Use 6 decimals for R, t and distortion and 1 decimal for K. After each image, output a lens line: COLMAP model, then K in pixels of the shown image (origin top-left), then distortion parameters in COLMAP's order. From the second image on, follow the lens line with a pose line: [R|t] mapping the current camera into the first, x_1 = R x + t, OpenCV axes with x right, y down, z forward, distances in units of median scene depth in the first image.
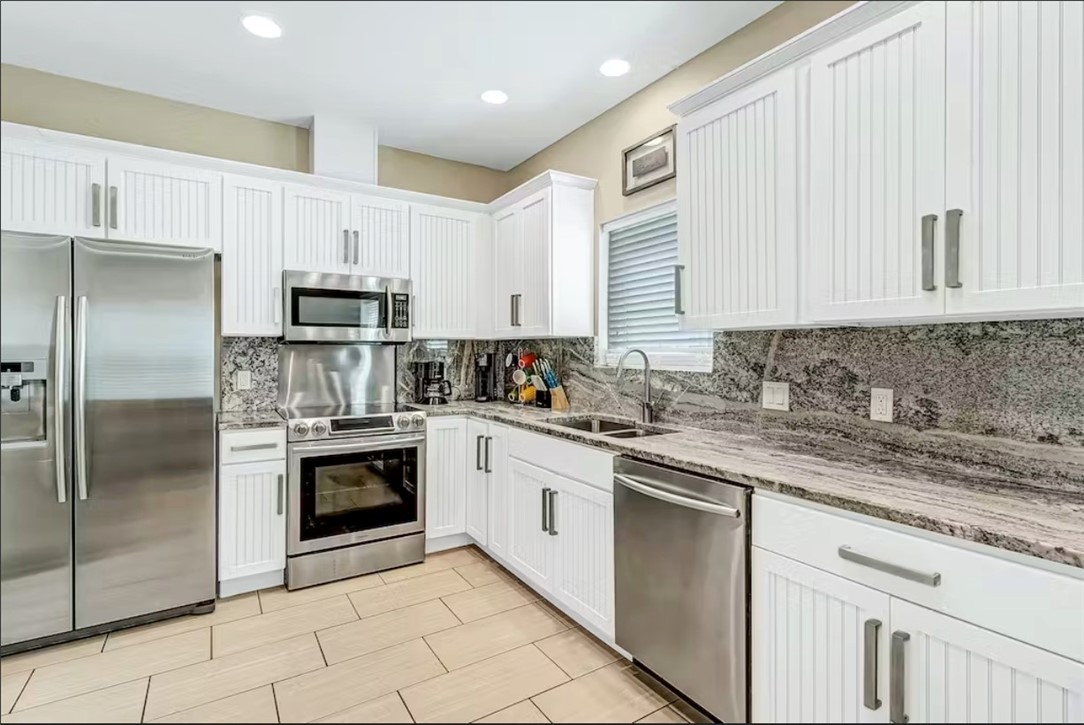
lens RADIAL K [[523.2, 0, 562.3], [0, 523.2, 349.5], [0, 0, 1]] dist [-0.000656, -0.000398]
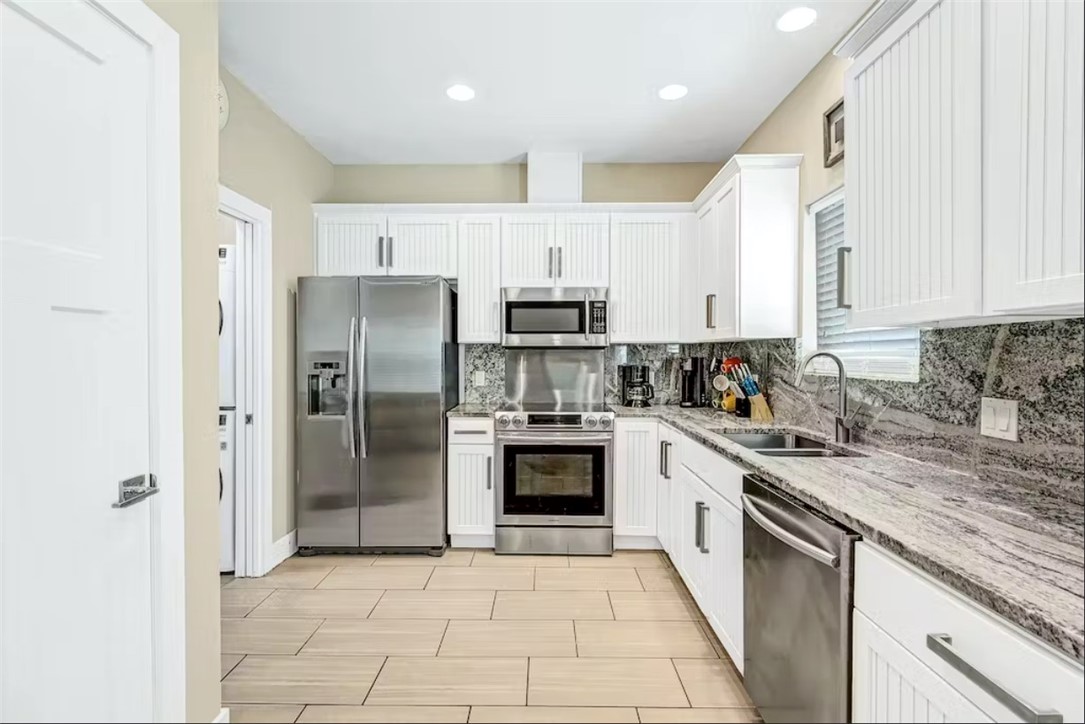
lens RADIAL K [[523.7, 0, 537.8], [0, 523.7, 359.3], [0, 0, 1]] dist [-0.000656, -0.000398]
pose [[0.826666, 0.003788, -0.562680, 0.229471], [0.002518, 0.999942, 0.010430, 0.000328], [0.562687, -0.010038, 0.826609, 0.059152]]
